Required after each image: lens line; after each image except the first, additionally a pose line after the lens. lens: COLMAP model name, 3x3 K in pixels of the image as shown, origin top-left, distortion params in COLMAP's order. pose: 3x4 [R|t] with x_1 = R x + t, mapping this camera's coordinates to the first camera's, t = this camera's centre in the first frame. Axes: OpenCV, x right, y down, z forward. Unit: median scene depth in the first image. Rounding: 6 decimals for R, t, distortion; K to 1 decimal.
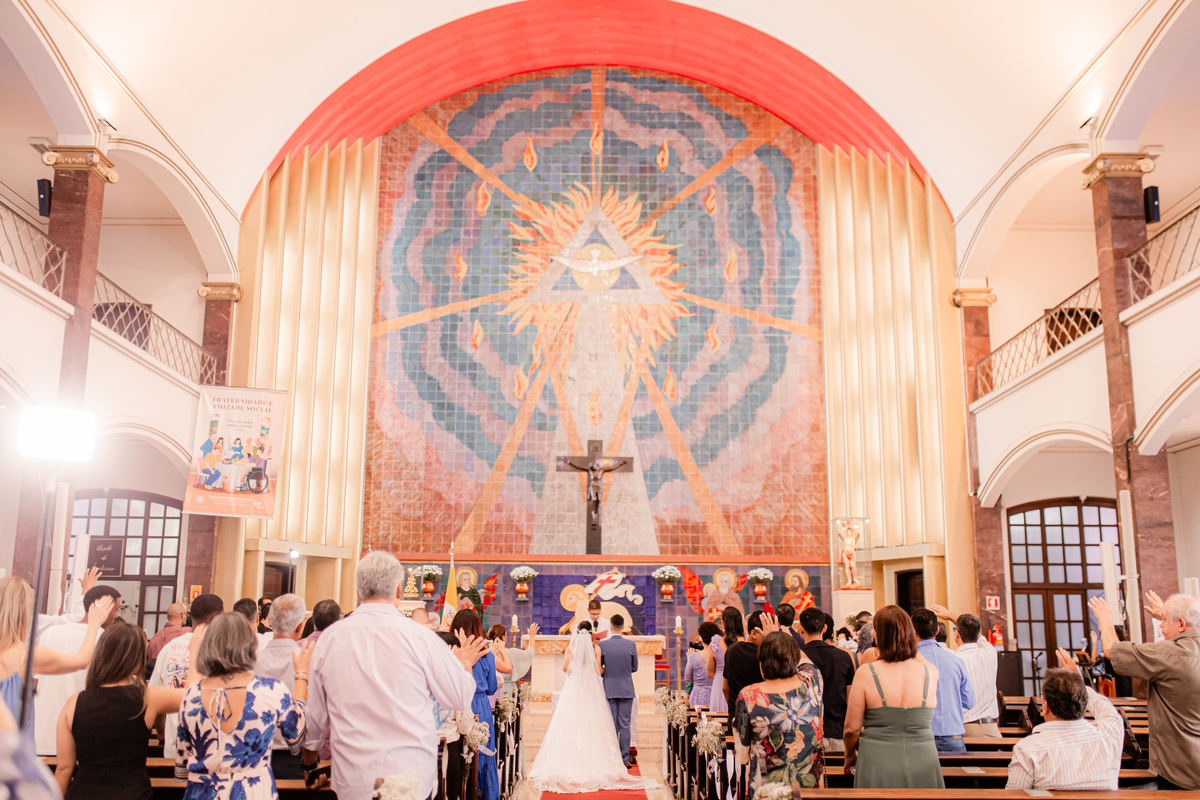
lens RADIAL K [[1177.0, 0, 595.4], [0, 1177.0, 396.3], [0, 0, 1]] dist [0.039295, 0.000000]
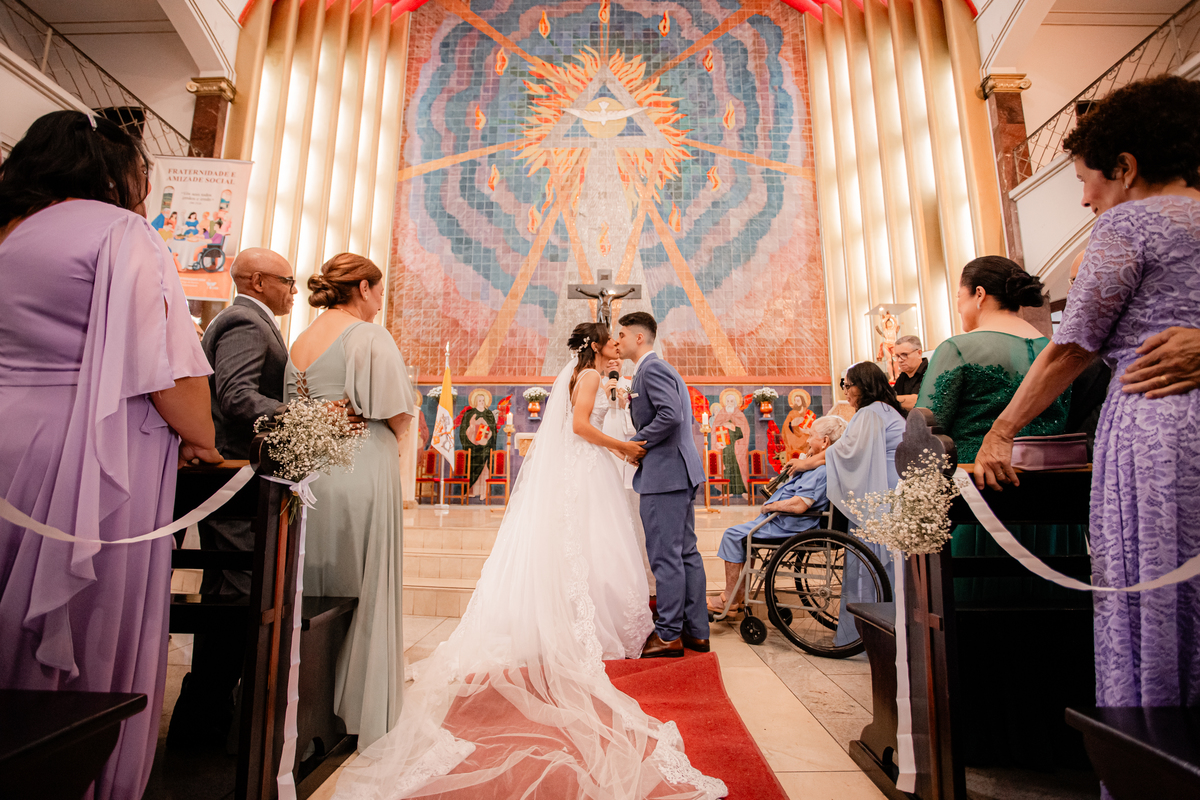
lens RADIAL K [[609.1, 0, 602.2], [0, 609.1, 371.6], [0, 0, 1]] dist [-0.009486, 0.006053]
pose [[0.999968, -0.005987, -0.005216, -0.000074], [0.006011, 0.999971, 0.004597, 0.125179], [0.005188, -0.004628, 0.999976, 0.454669]]
